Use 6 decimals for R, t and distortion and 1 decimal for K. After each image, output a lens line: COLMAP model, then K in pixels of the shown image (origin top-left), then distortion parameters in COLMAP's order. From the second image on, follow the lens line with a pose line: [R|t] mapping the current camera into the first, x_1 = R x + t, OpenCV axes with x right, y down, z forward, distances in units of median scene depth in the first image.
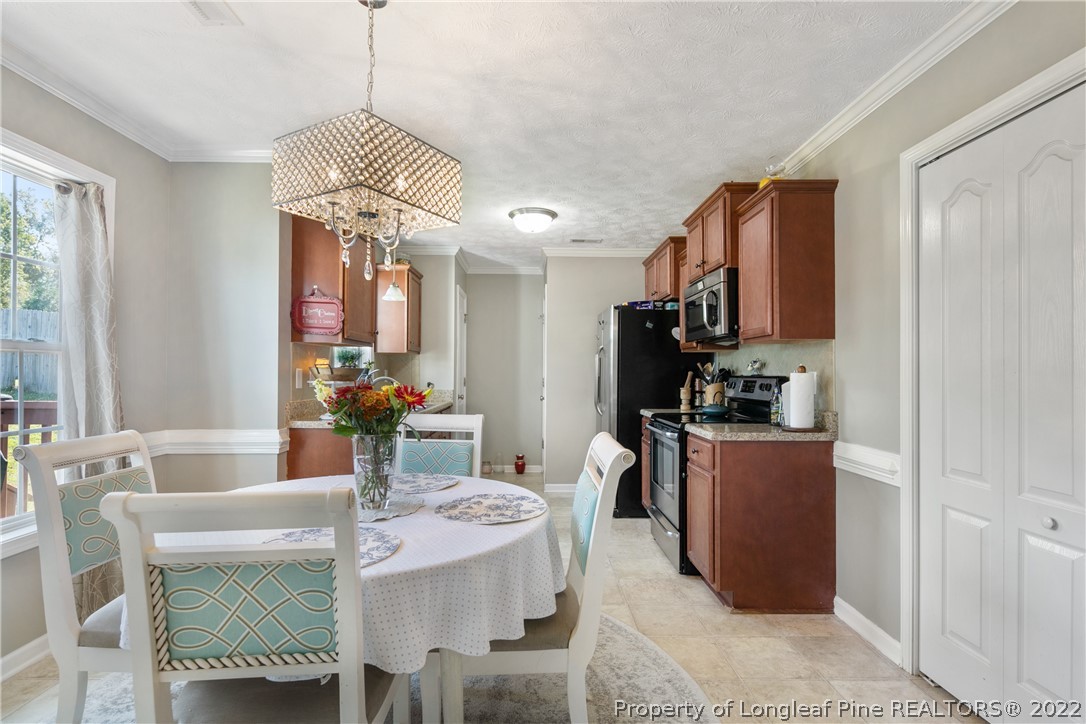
lens RADIAL K [[534.8, 0, 531.0], [0, 534.8, 368.8], [0, 0, 1]] dist [0.009398, -0.007741]
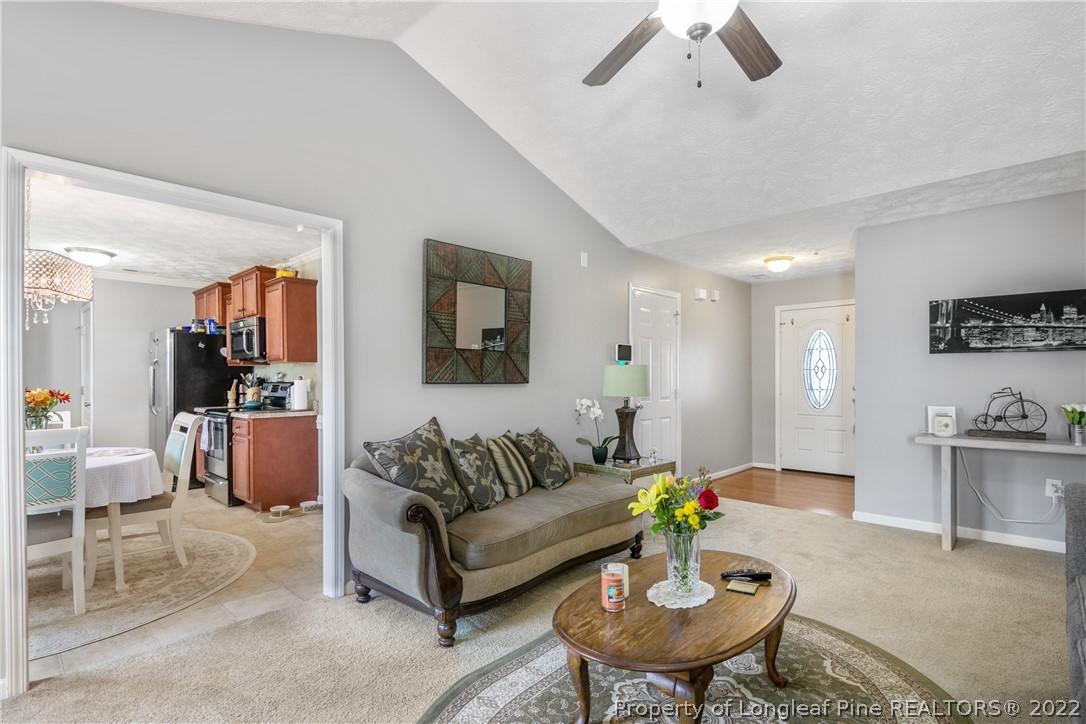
lens RADIAL K [[534.8, 0, 545.0], [0, 534.8, 381.5], [0, 0, 1]] dist [0.009398, -0.007741]
pose [[0.692506, -0.011078, 0.721327, -0.206893], [0.001857, 0.999906, 0.013573, -0.009200], [-0.721410, -0.008060, 0.692462, -0.748832]]
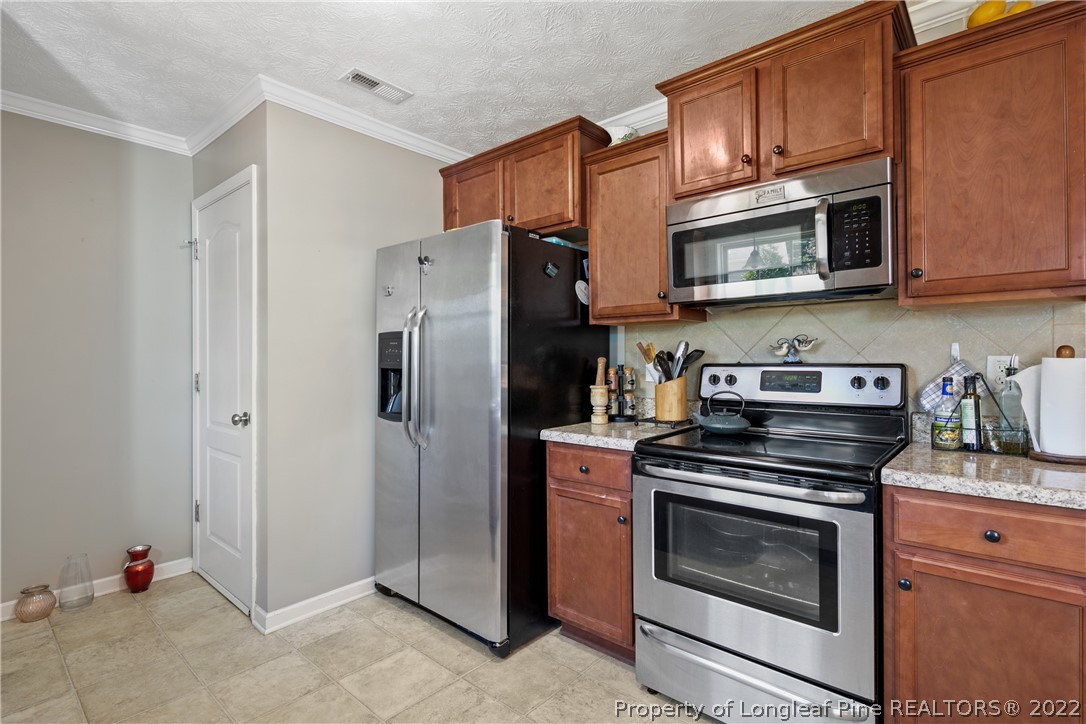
lens RADIAL K [[534.8, 0, 541.1], [0, 534.8, 356.1], [0, 0, 1]] dist [0.009398, -0.007741]
pose [[0.666235, 0.000315, 0.745742, -0.245121], [0.000330, 1.000000, -0.000717, 0.005308], [-0.745742, 0.000724, 0.666235, 0.863102]]
